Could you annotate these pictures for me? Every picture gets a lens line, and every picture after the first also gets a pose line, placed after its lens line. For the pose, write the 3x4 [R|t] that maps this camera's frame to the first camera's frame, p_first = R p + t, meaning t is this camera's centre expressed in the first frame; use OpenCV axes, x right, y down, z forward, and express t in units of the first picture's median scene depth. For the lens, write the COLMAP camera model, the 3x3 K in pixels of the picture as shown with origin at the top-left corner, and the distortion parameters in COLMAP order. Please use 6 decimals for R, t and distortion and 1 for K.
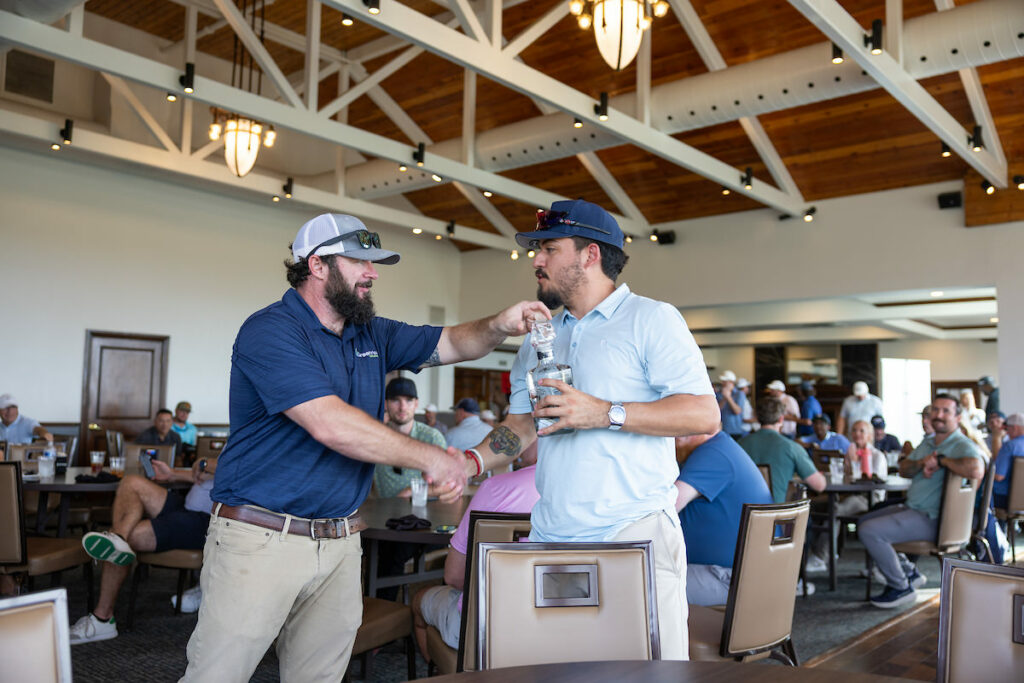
lens RADIAL K [[880.6, 0, 511.5], [0, 880.6, 334.7], [0, 0, 1]] dist [-0.001580, 0.007574]
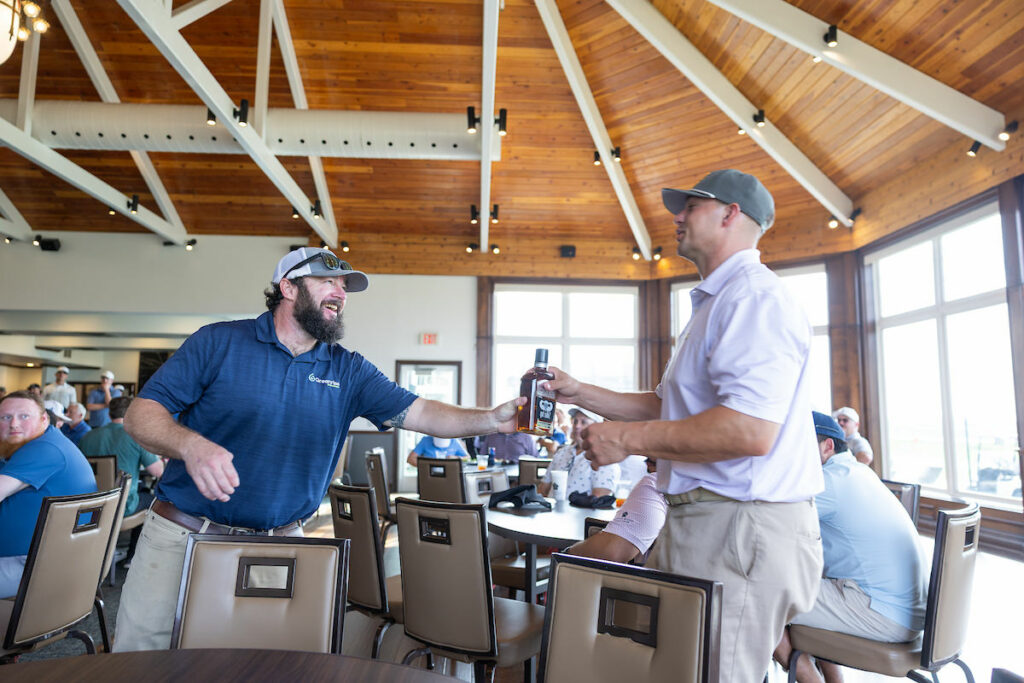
lens RADIAL K [[687.5, 0, 505.1], [0, 687.5, 335.7], [0, 0, 1]] dist [0.021735, -0.001402]
pose [[0.735471, 0.070963, 0.673829, 0.028612], [-0.060756, 0.997401, -0.038725, -0.001085], [-0.674826, -0.012458, 0.737871, 0.003255]]
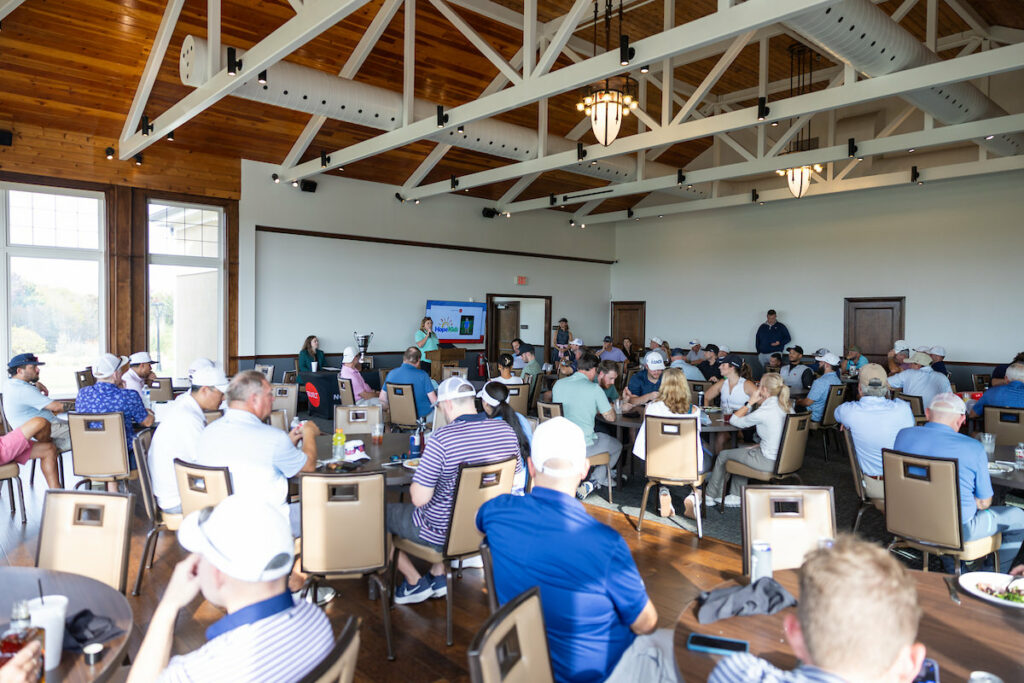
lens RADIAL K [[689.2, 0, 510.5], [0, 689.2, 340.3], [0, 0, 1]] dist [0.003673, 0.000452]
pose [[-0.121944, 0.005014, -0.992524, 0.927381], [0.076447, 0.997064, -0.004355, 0.033538], [0.989589, -0.076406, -0.121969, 0.620927]]
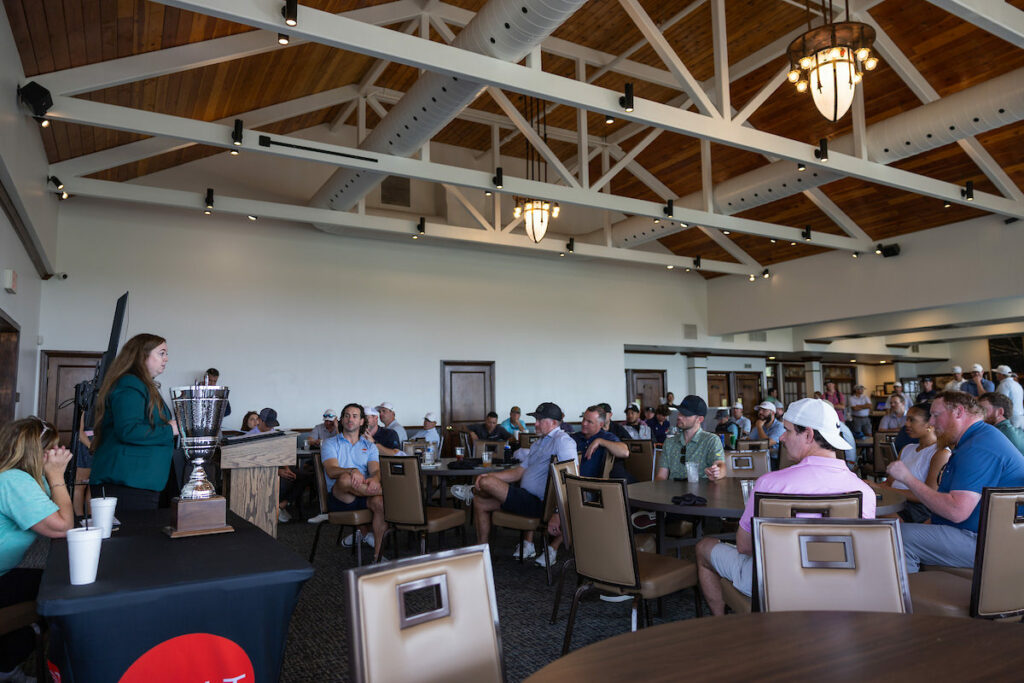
lens RADIAL K [[689.2, 0, 510.5], [0, 689.2, 340.3], [0, 0, 1]] dist [0.003673, 0.000452]
pose [[0.941546, -0.068576, -0.329831, -0.003961], [0.064935, 0.997646, -0.022057, -0.007040], [0.330567, -0.000650, 0.943782, -0.023620]]
